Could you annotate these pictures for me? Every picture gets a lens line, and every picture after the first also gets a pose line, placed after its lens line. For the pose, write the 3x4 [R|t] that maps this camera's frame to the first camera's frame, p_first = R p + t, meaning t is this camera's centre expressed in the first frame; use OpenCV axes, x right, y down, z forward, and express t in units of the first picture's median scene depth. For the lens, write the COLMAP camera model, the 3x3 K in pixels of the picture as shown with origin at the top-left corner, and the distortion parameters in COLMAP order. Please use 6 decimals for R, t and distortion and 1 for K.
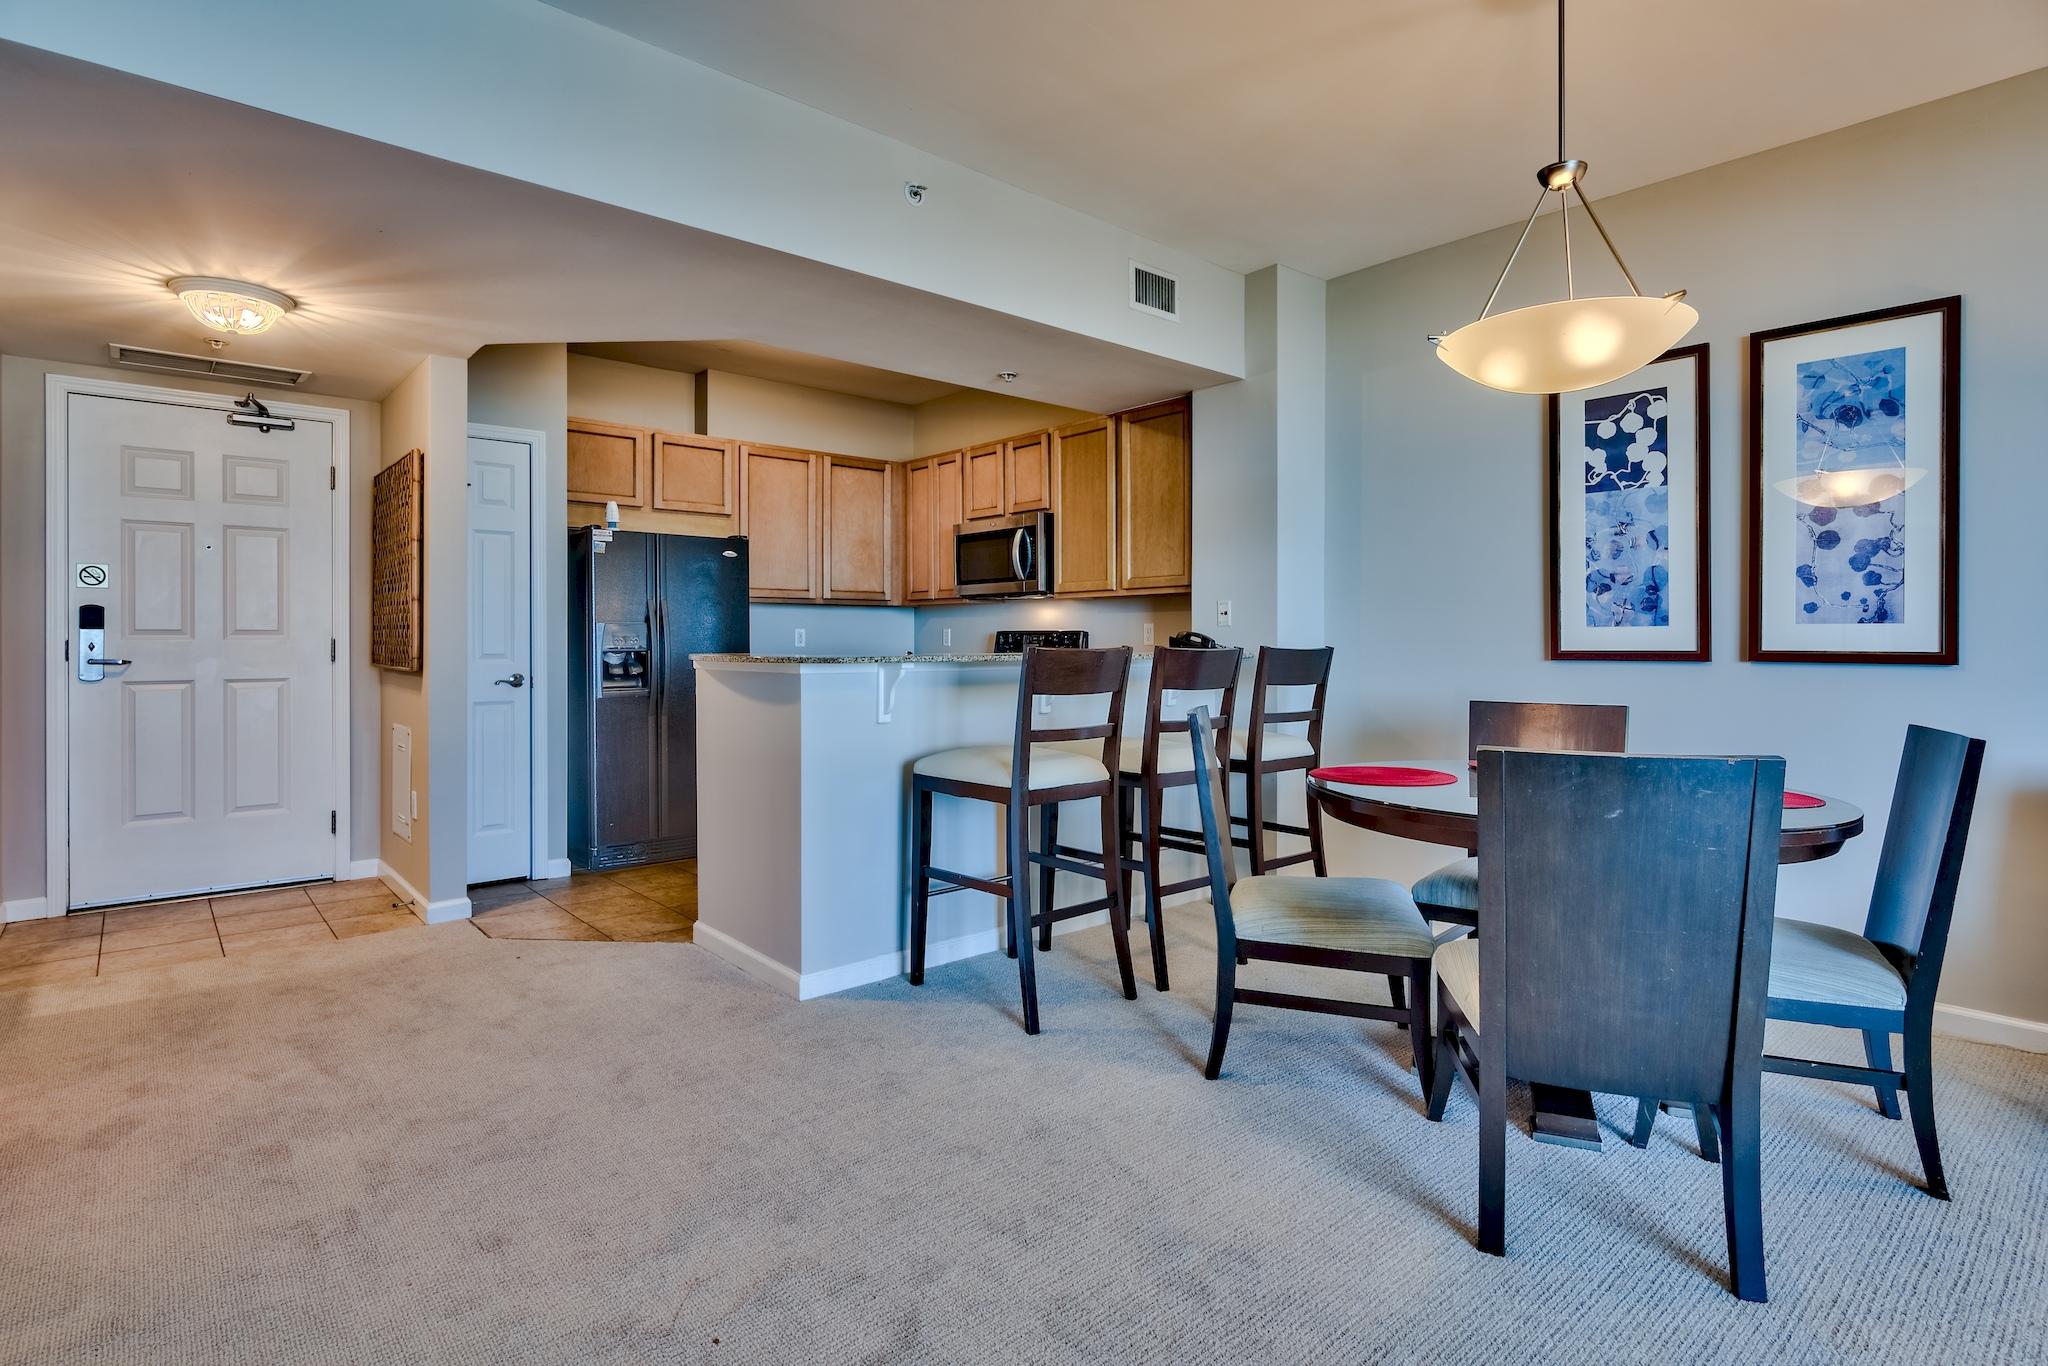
lens RADIAL K [[1012.5, 0, 1026.5], [0, 1012.5, 641.7], [0, 0, 1]] dist [-0.001692, 0.000681]
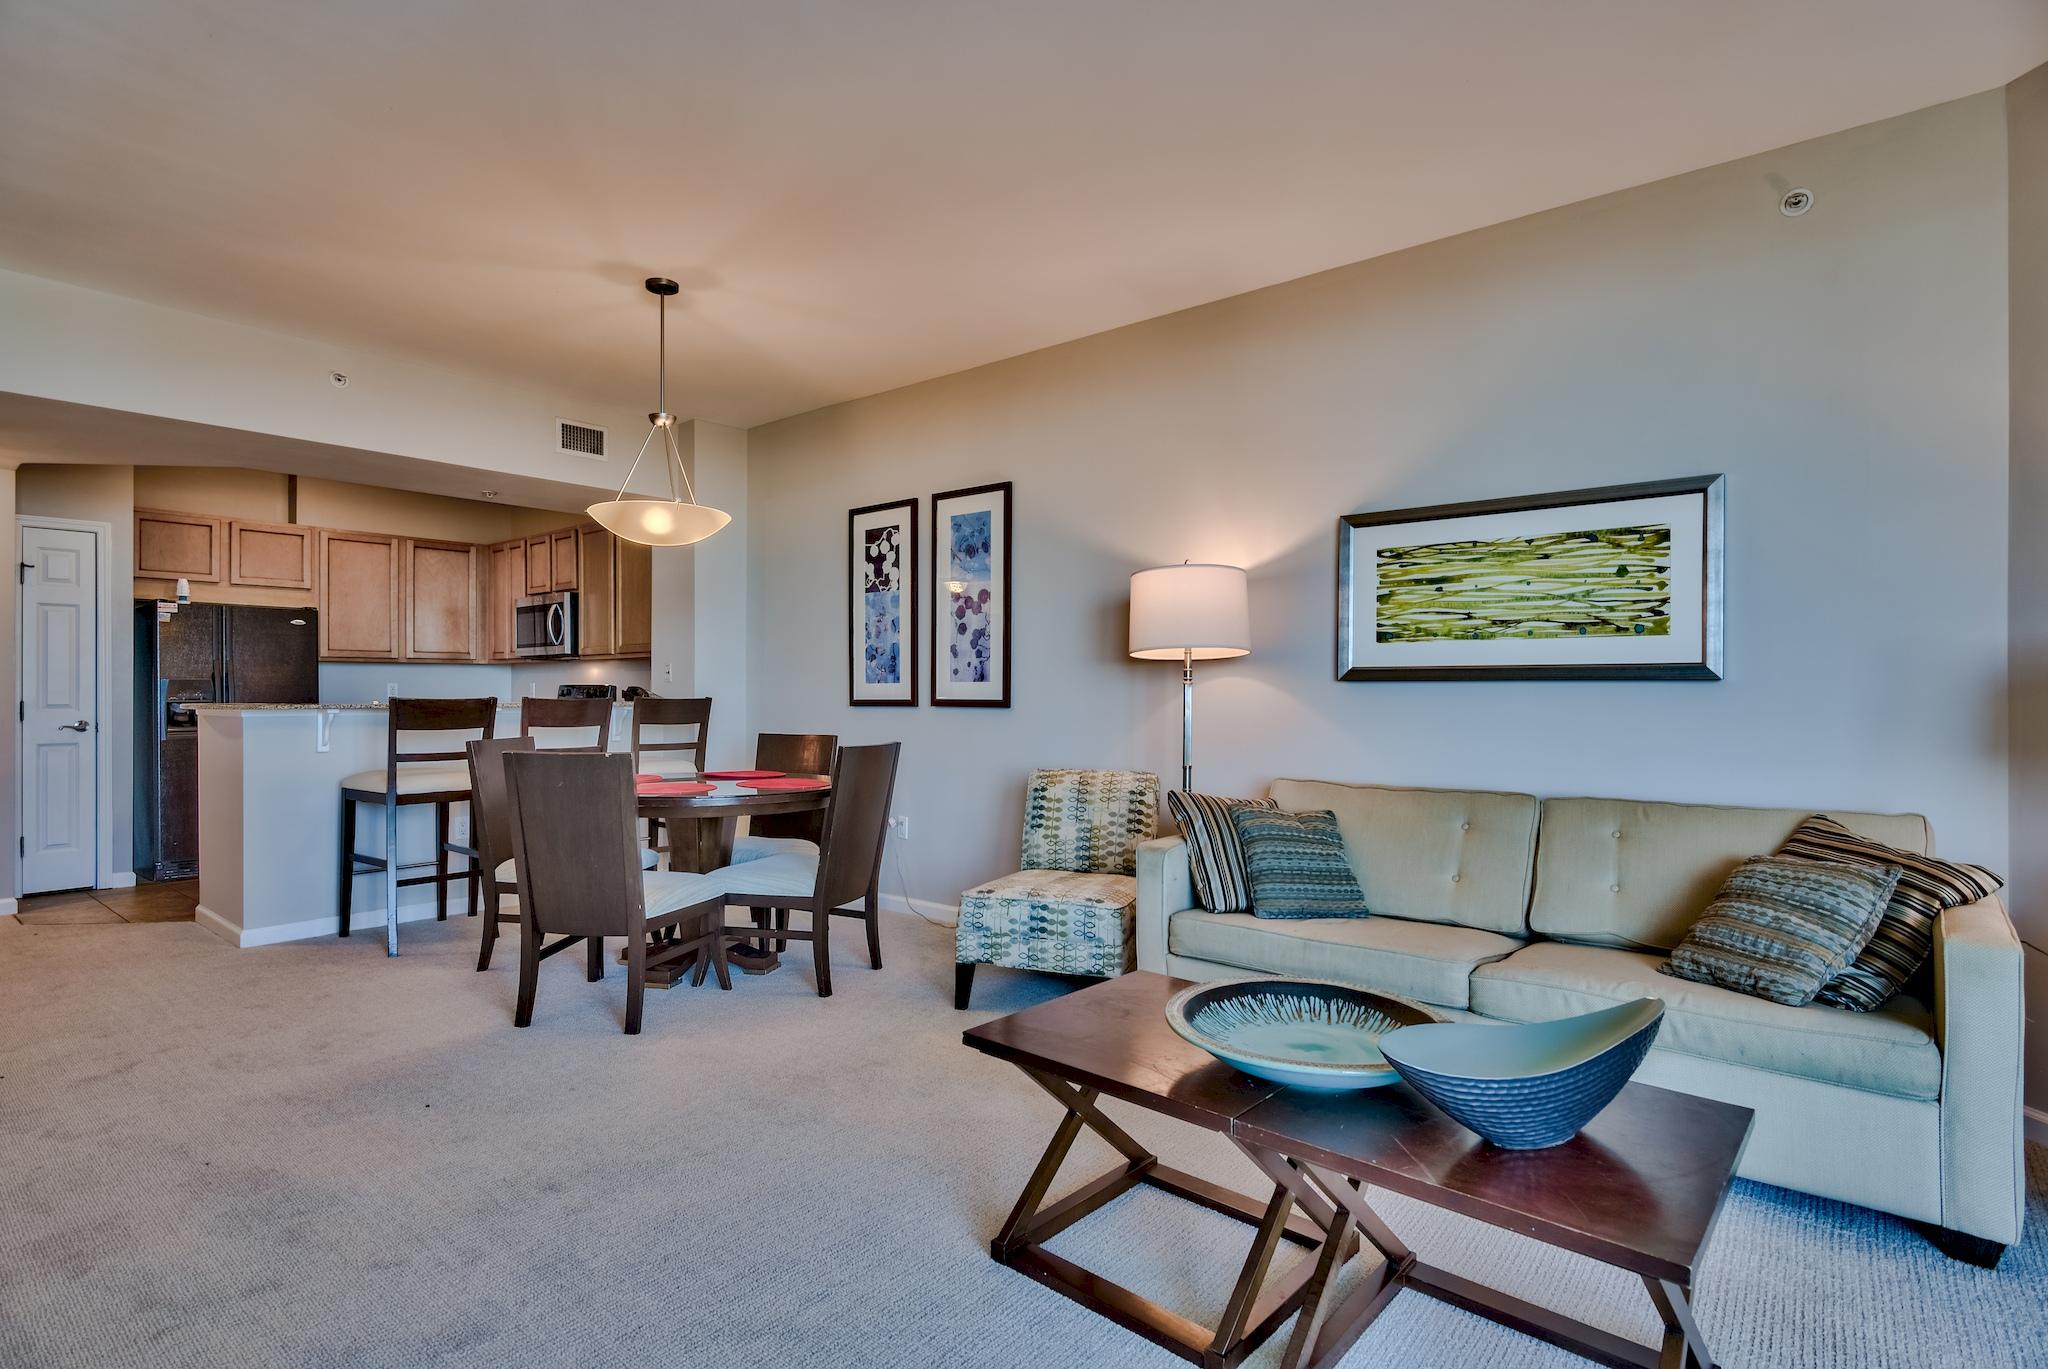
lens RADIAL K [[1012.5, 0, 1025.7], [0, 1012.5, 686.7], [0, 0, 1]] dist [-0.001692, 0.000681]
pose [[0.987776, 0.000275, 0.155881, 0.476462], [0.000848, 0.999974, -0.007136, 0.000573], [-0.155879, 0.007181, 0.987750, -0.423563]]
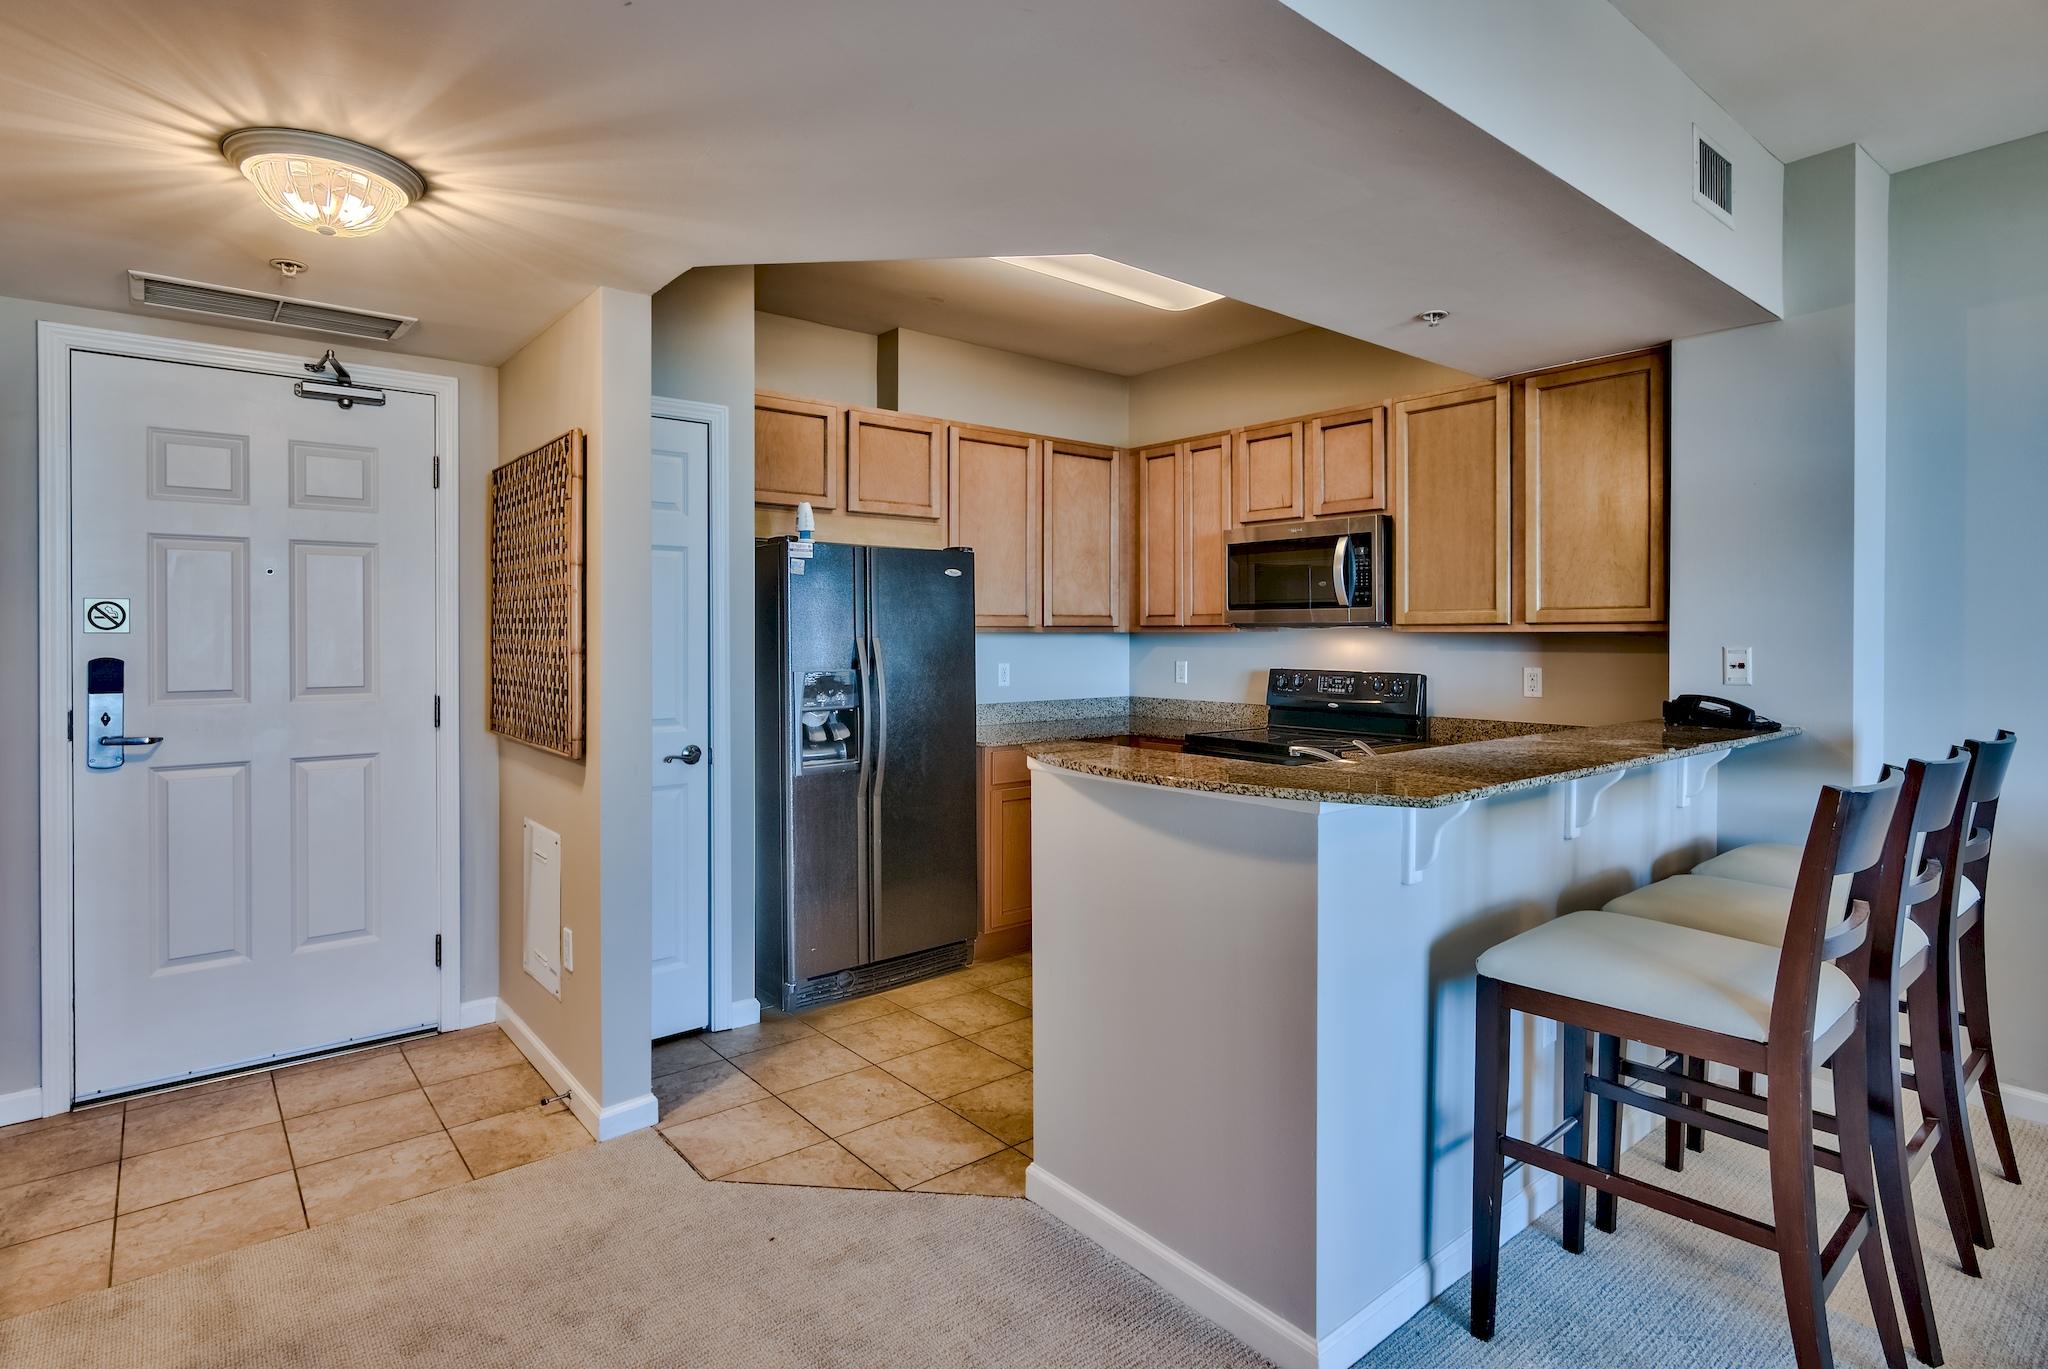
lens RADIAL K [[1012.5, 0, 1015.6], [0, 1012.5, 634.7], [0, 0, 1]] dist [-0.001692, 0.000681]
pose [[0.999740, -0.000162, -0.022783, -0.287051], [0.000216, 0.999997, 0.002375, -0.053168], [0.022783, -0.002380, 0.999738, 0.323123]]
